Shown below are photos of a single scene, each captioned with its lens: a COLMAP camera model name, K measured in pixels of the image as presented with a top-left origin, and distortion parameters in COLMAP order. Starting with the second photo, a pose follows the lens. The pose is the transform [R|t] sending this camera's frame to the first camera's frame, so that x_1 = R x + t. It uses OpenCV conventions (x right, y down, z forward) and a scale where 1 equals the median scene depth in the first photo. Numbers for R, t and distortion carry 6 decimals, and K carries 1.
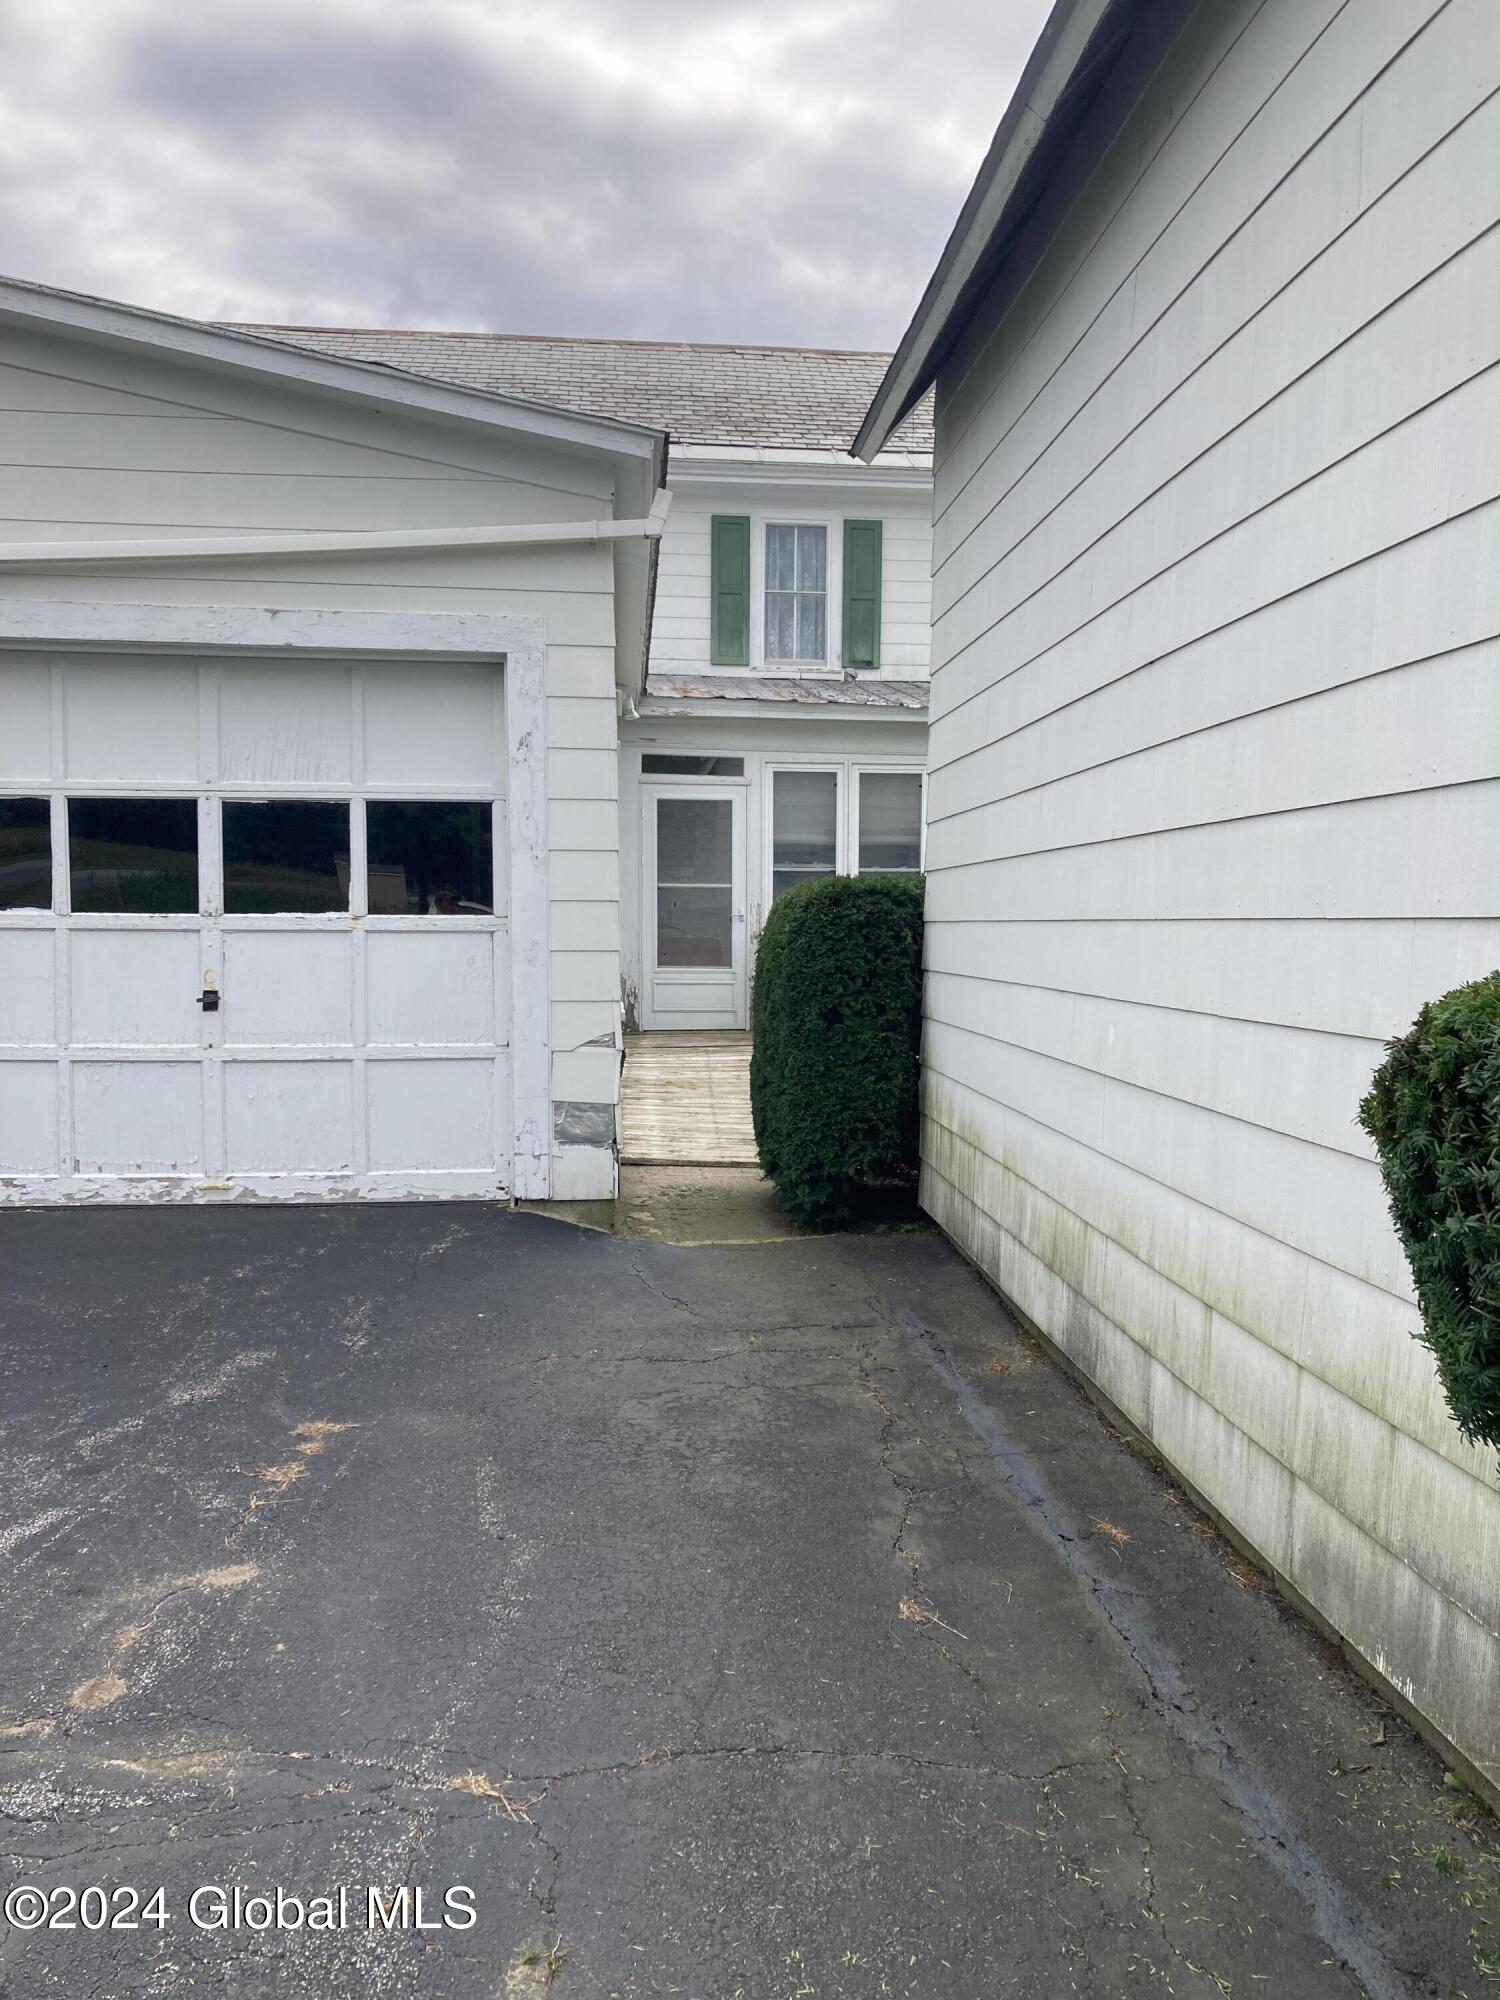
lens RADIAL K [[1635.9, 0, 764.2], [0, 1635.9, 1002.6], [0, 0, 1]] dist [0.036745, -0.016000]
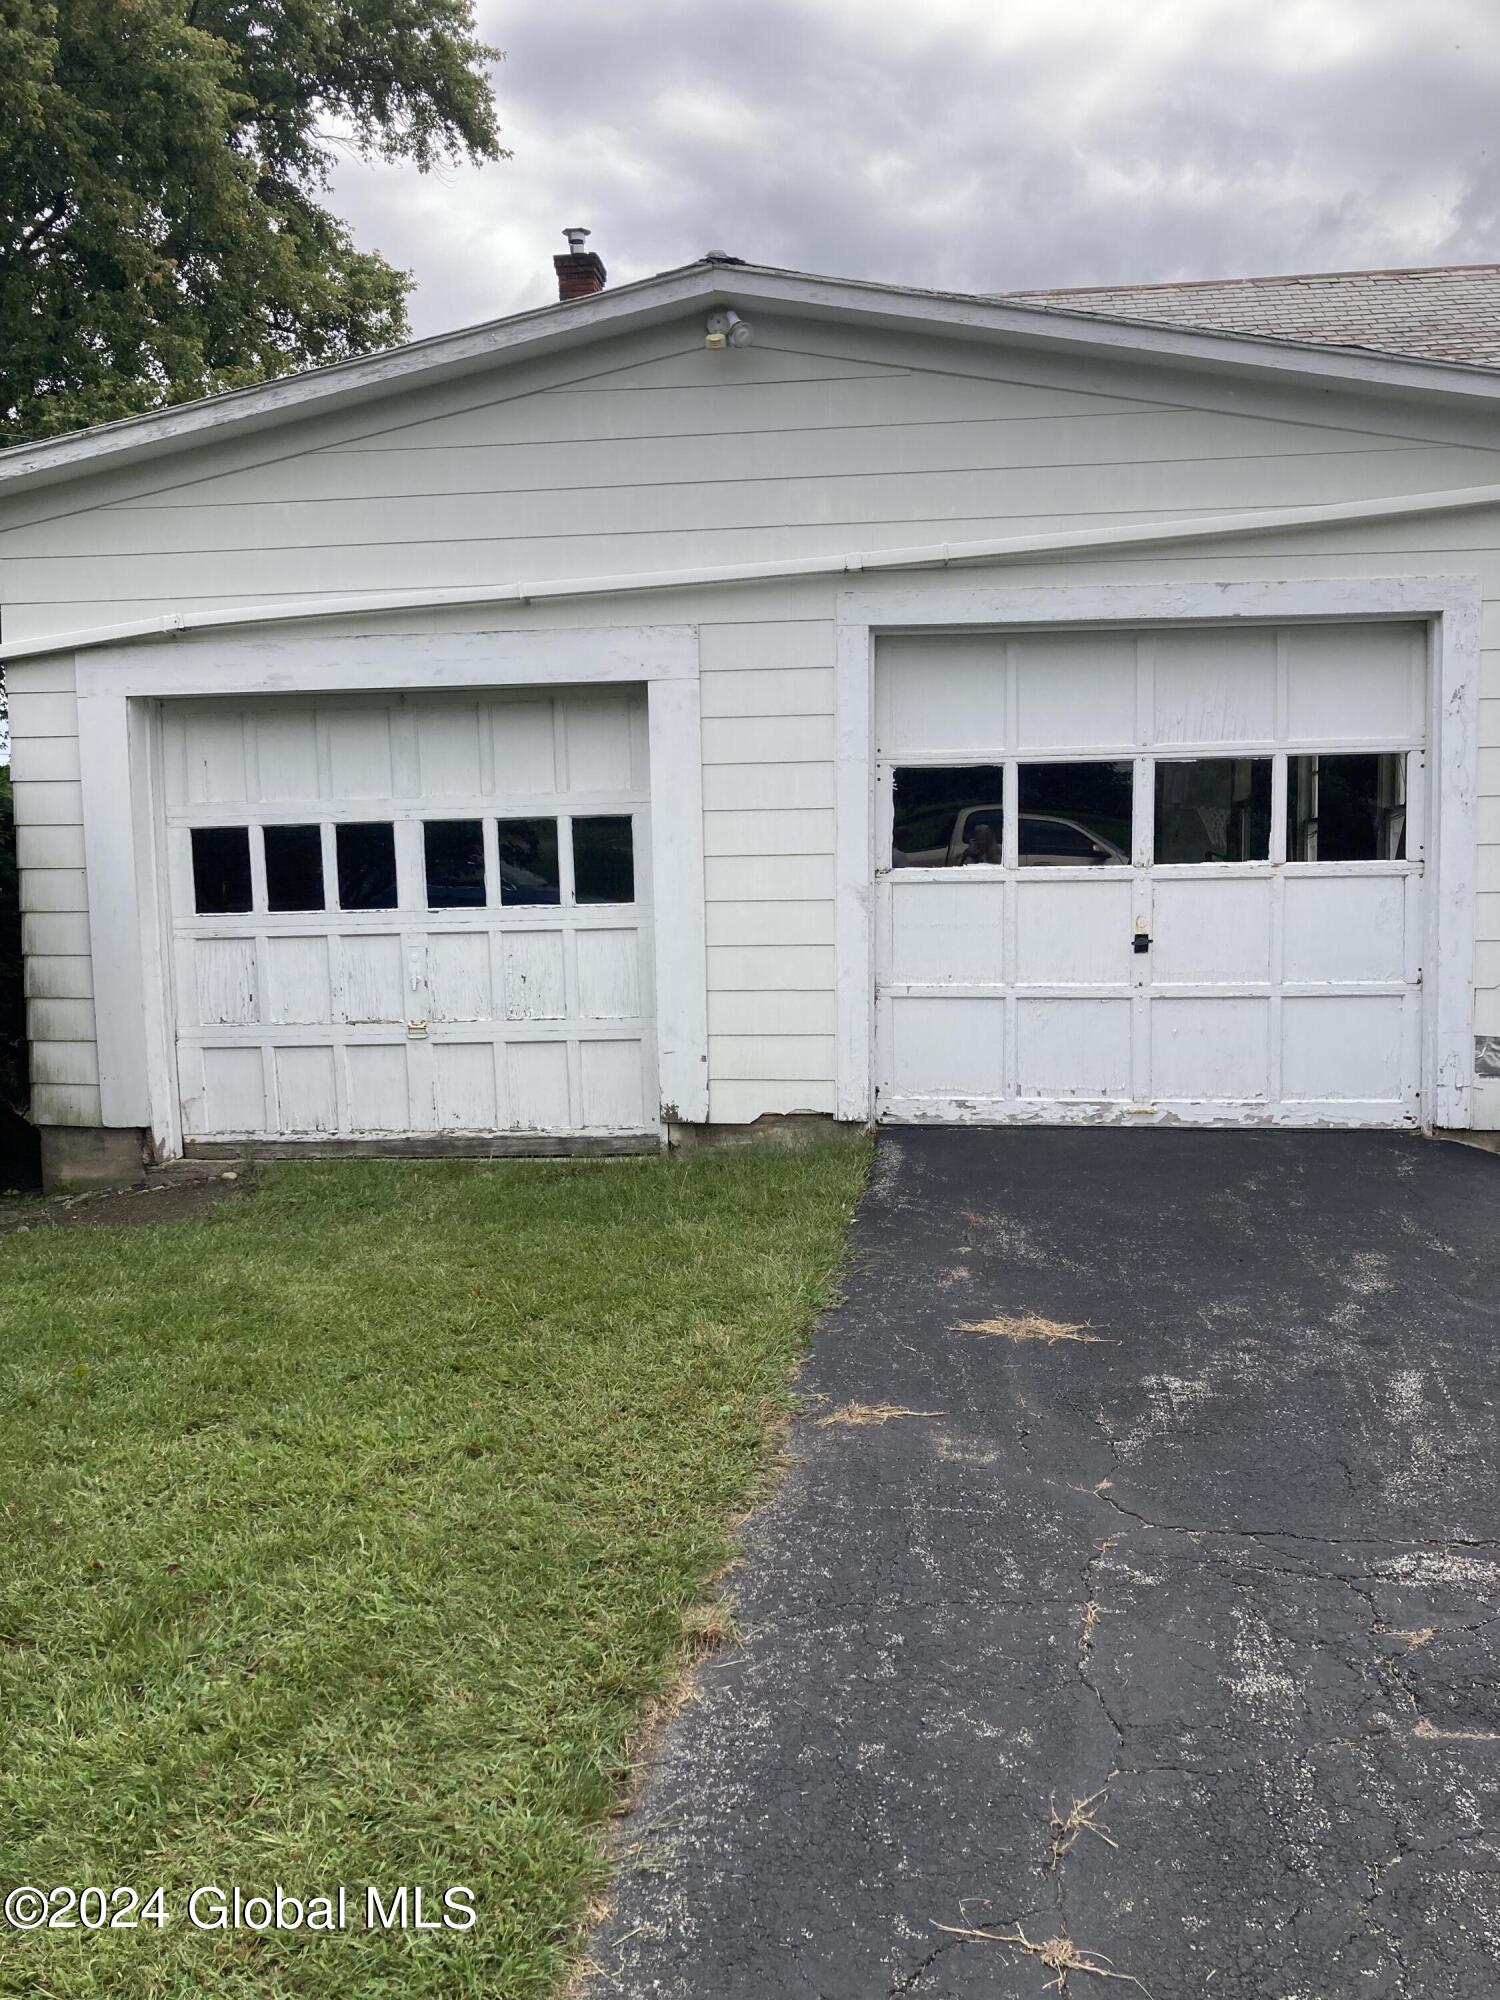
lens RADIAL K [[1635.9, 0, 743.3], [0, 1635.9, 1002.8], [0, 0, 1]] dist [0.036745, -0.016000]
pose [[0.975921, -0.000142, -0.218125, -0.358489], [0.007193, 0.999477, 0.031530, 0.002105], [0.218006, -0.032339, 0.975411, -0.137432]]
